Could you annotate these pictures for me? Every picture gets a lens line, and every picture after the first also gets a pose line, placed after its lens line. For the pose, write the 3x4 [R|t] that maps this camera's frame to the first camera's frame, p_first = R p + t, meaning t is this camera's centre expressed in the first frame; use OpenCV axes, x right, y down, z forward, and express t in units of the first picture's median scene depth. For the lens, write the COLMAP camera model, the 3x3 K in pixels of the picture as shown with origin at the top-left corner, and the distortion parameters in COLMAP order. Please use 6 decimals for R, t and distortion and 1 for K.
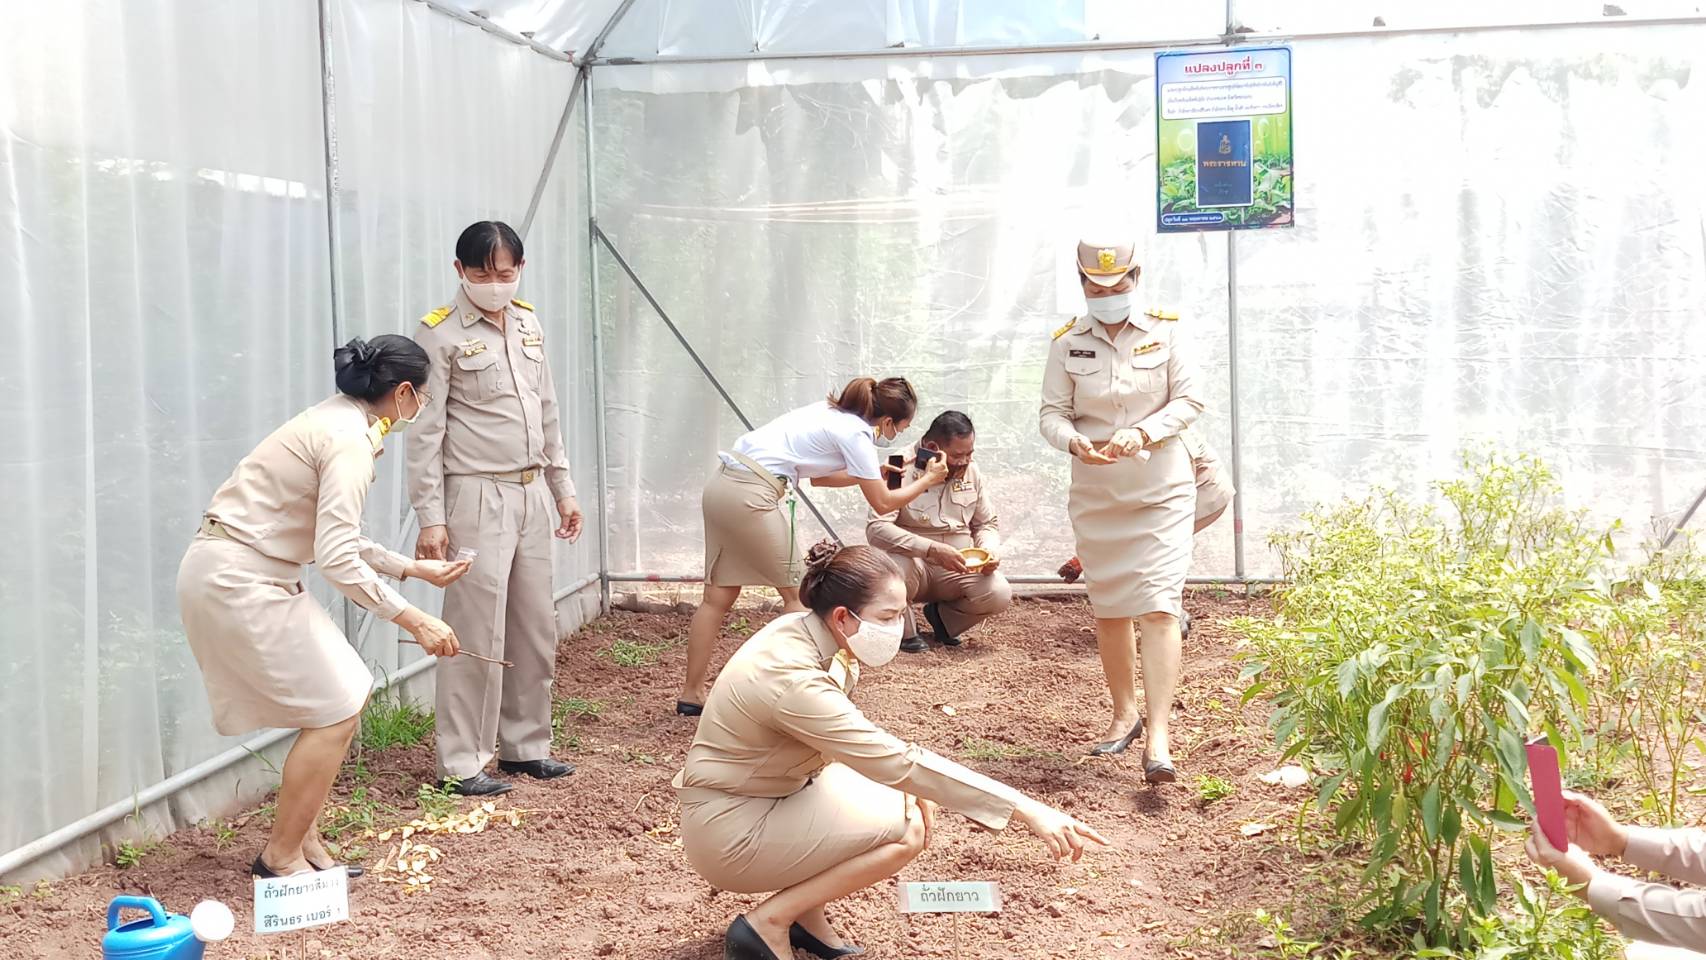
lens RADIAL K [[1894.7, 0, 821.1], [0, 1894.7, 469.6], [0, 0, 1]] dist [-0.009811, 0.000000]
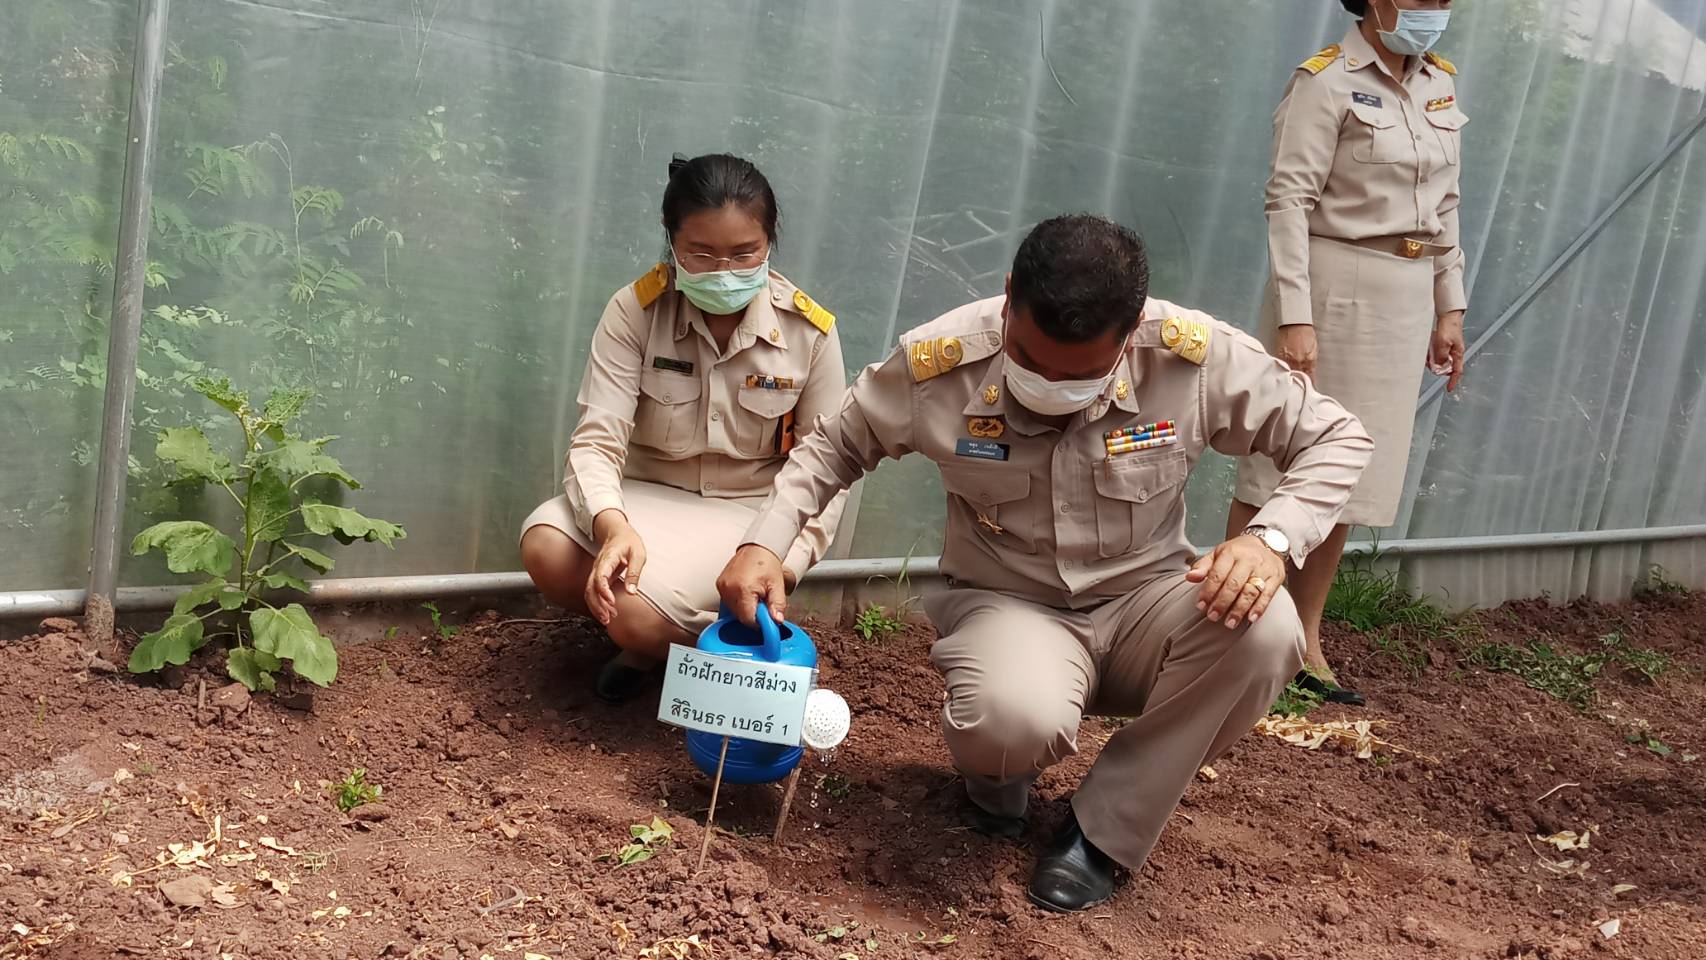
lens RADIAL K [[1894.7, 0, 891.0], [0, 1894.7, 447.7], [0, 0, 1]] dist [-0.009811, 0.000000]
pose [[0.750407, 0.231357, -0.619163, 0.103120], [-0.211840, 0.971509, 0.106271, 0.038652], [0.626109, 0.051417, 0.778038, 0.328232]]
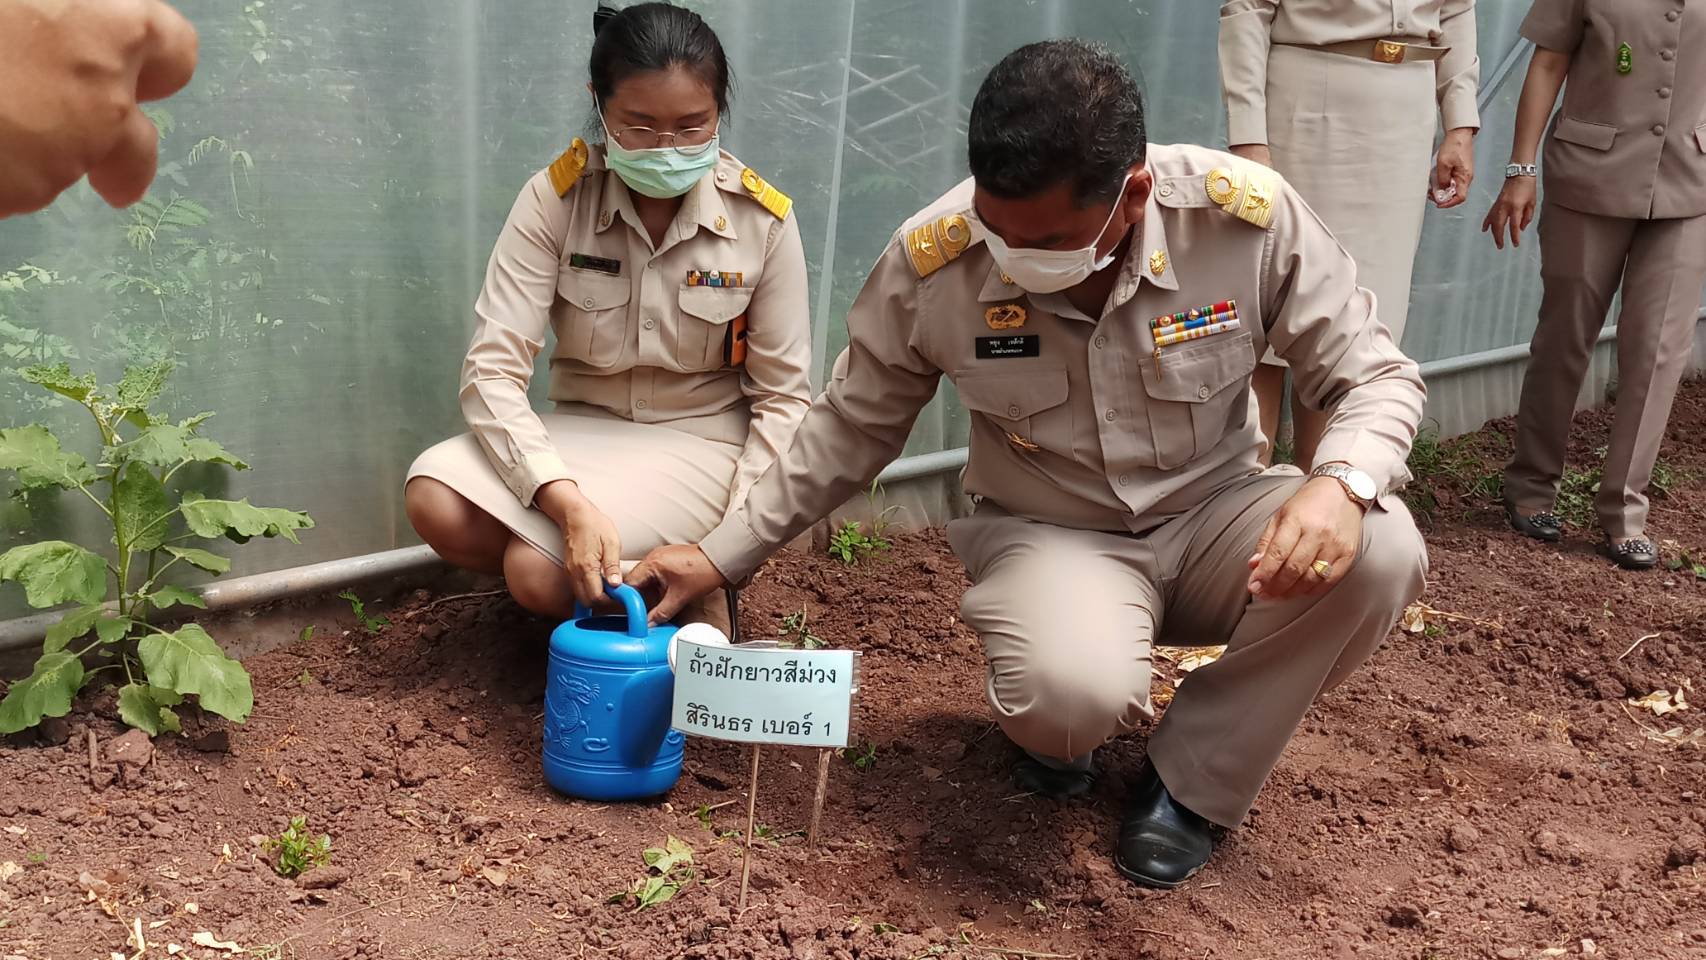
lens RADIAL K [[1895.4, 0, 878.6], [0, 1895.4, 459.7], [0, 0, 1]] dist [-0.024644, 0.000000]
pose [[0.811016, 0.194439, -0.551766, 0.023956], [-0.112538, 0.977389, 0.179013, 0.039724], [0.574097, -0.083088, 0.814561, 0.376203]]
